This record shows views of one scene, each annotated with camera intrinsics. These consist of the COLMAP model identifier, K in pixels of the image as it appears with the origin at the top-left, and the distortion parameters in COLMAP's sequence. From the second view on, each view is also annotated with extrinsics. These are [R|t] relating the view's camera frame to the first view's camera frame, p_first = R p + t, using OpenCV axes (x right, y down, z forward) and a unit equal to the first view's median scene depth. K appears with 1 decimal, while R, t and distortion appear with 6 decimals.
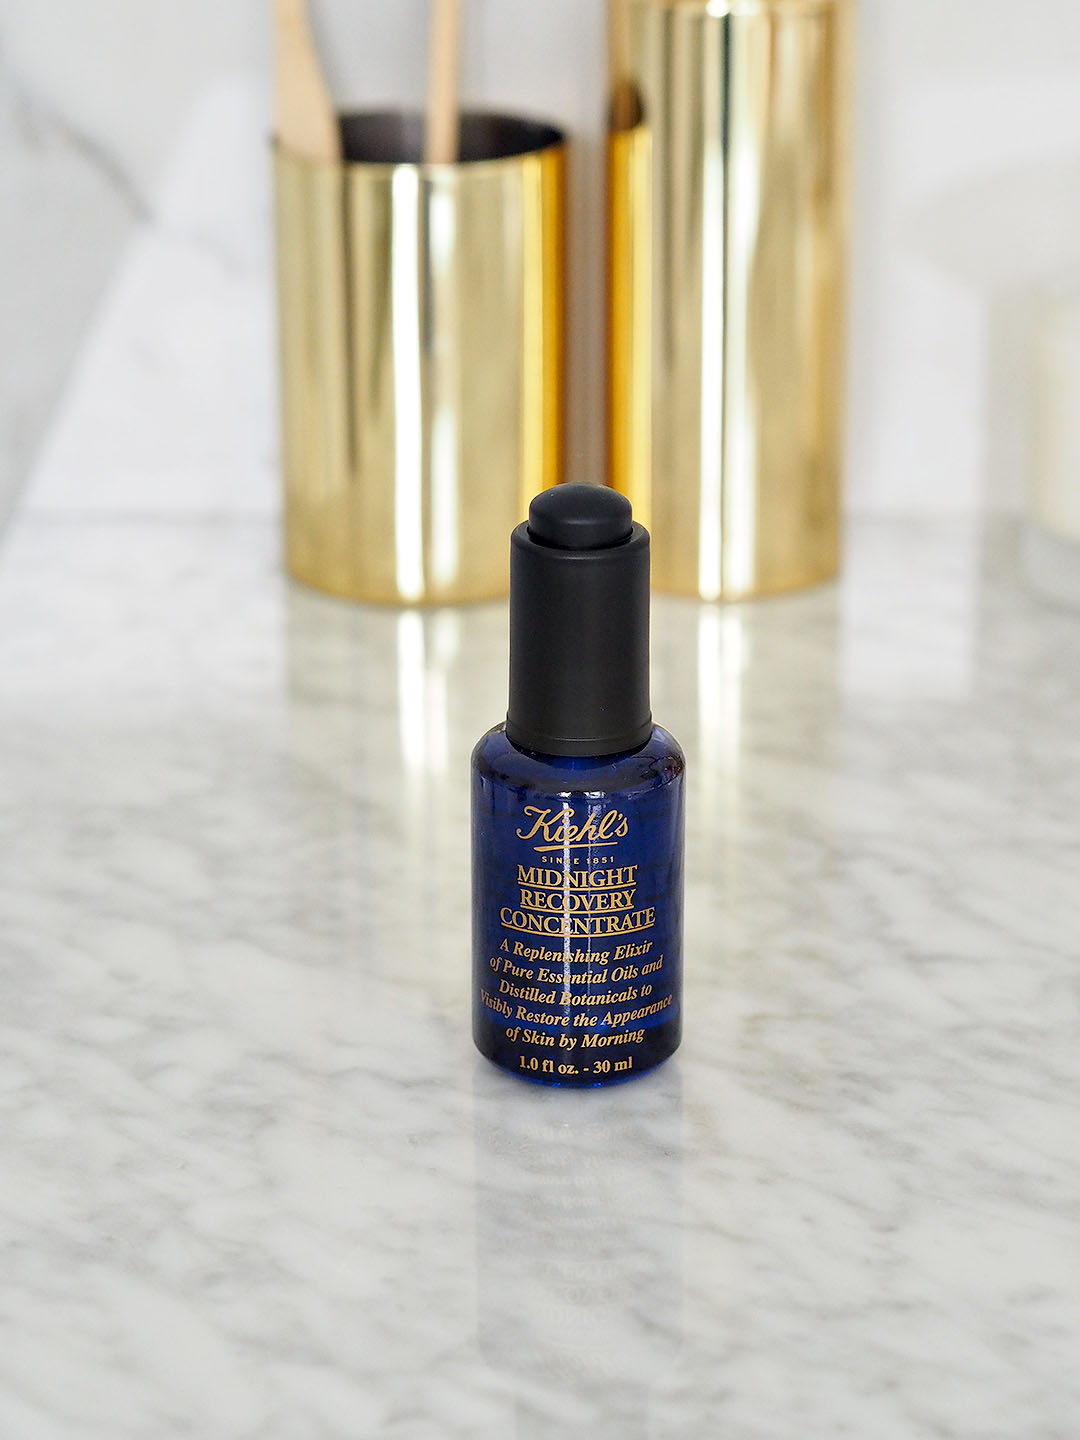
lens RADIAL K [[4261.8, 0, 538.8], [0, 4261.8, 679.4], [0, 0, 1]] dist [0.254349, 0.885880]
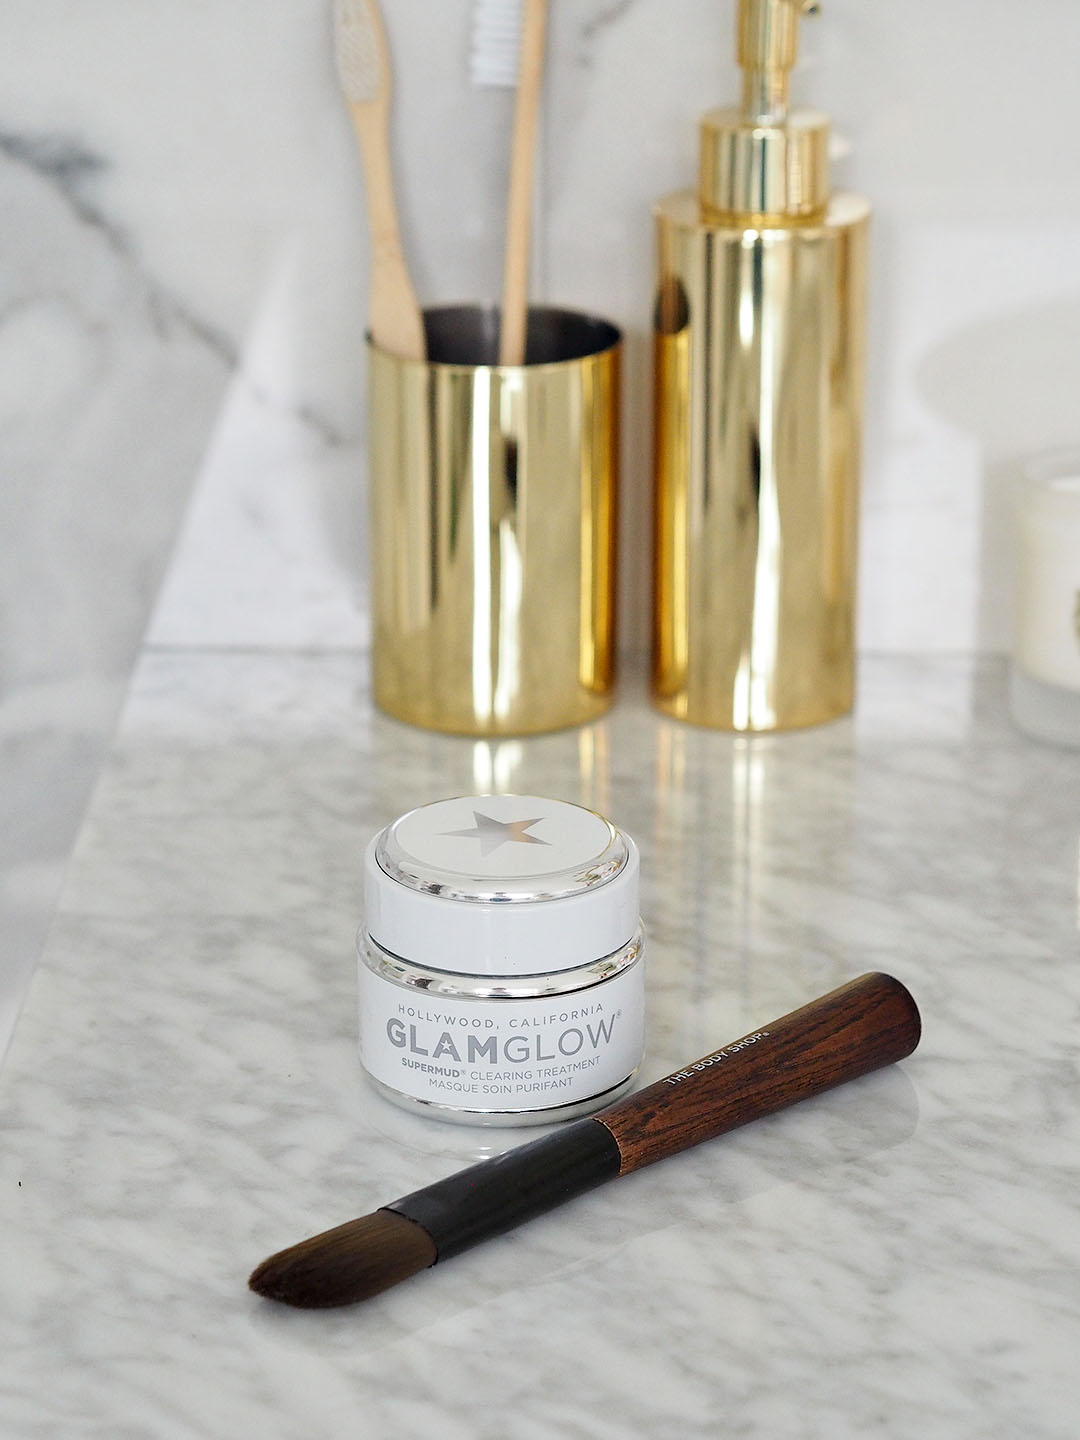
lens RADIAL K [[4241.2, 0, 567.4], [0, 4241.2, 718.4], [0, 0, 1]] dist [0.331998, -0.639979]
pose [[0.999963, 0.008555, 0.000145, -0.009397], [-0.008556, 0.999907, 0.010613, -0.044232], [-0.000054, -0.010614, 0.999944, -0.204124]]
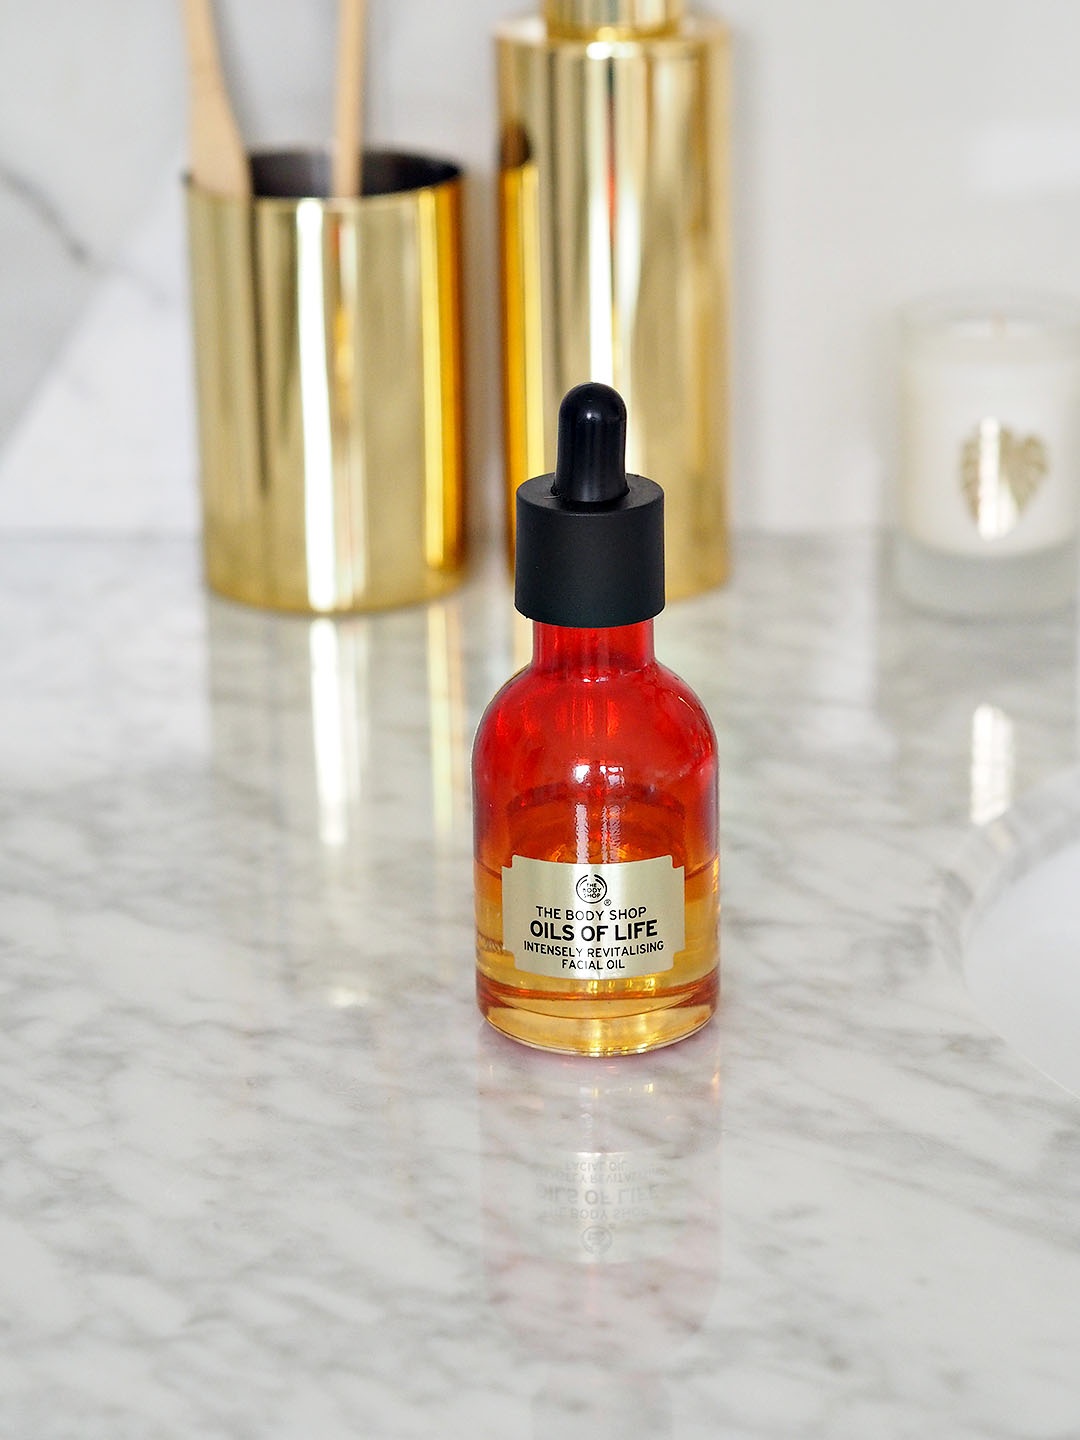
lens RADIAL K [[4241.2, 0, 567.4], [0, 4241.2, 718.4], [0, 0, 1]] dist [0.331998, -0.639979]
pose [[0.999706, -0.002849, -0.024061, 0.073764], [0.002616, 0.999949, -0.009722, 0.024804], [0.024088, 0.009656, 0.999663, -0.076203]]
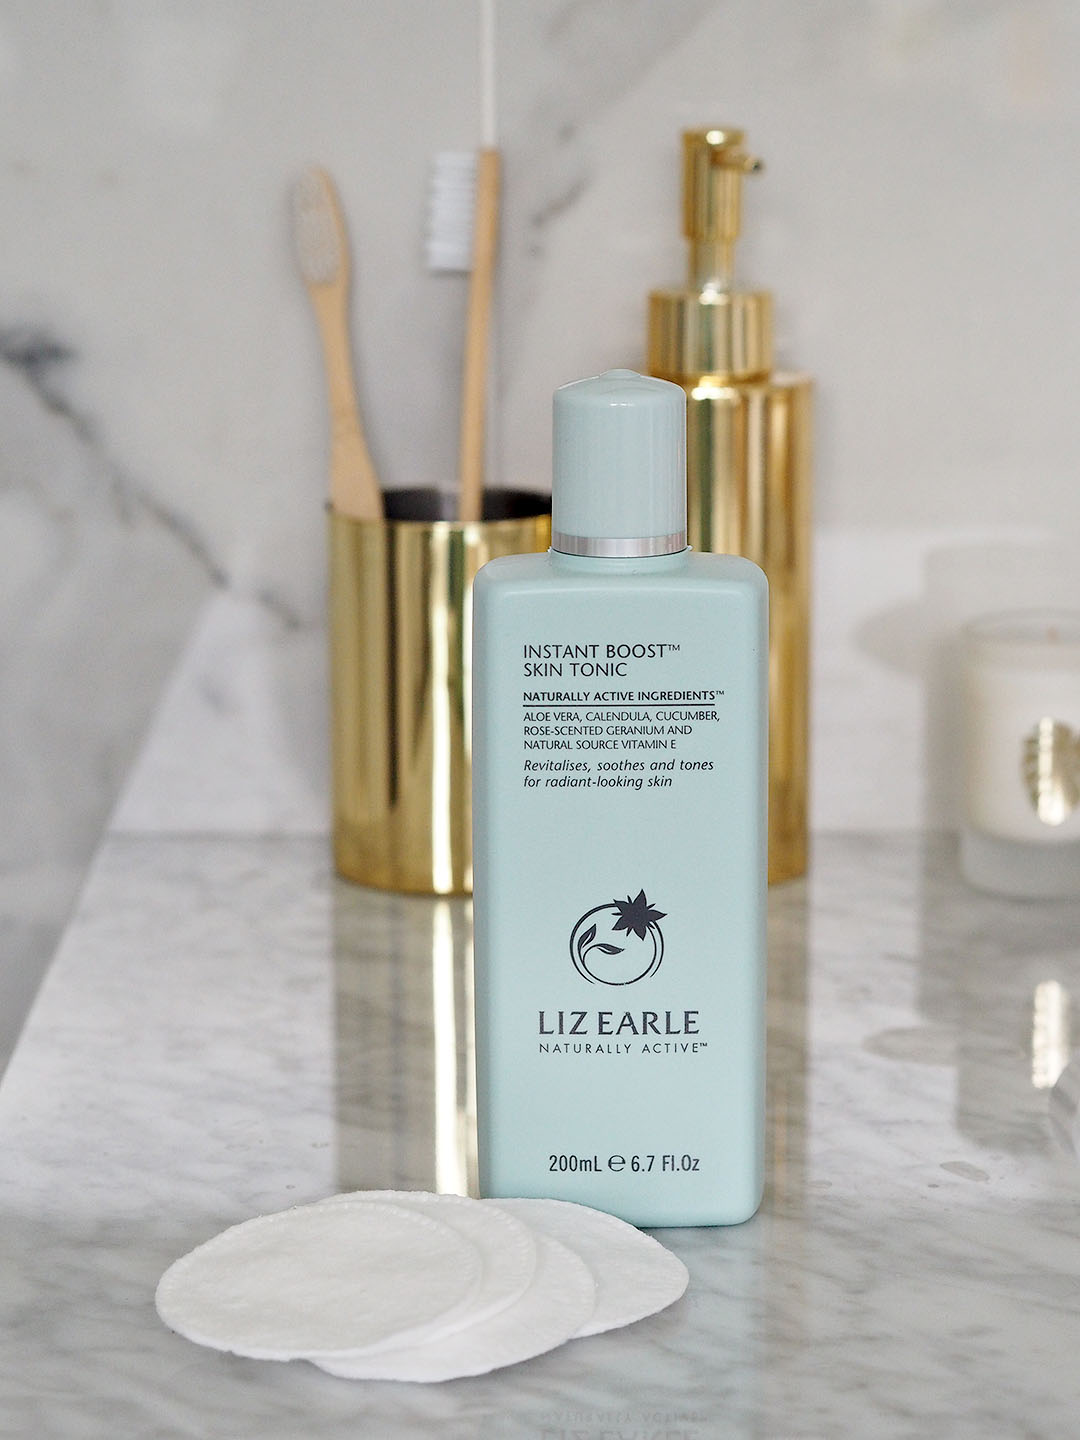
lens RADIAL K [[4241.2, 0, 567.4], [0, 4241.2, 718.4], [0, 0, 1]] dist [0.331998, -0.639979]
pose [[0.999827, -0.001803, 0.018525, -0.022560], [0.004255, 0.991082, -0.133184, 0.116954], [-0.018120, 0.133240, 0.990918, -0.219773]]
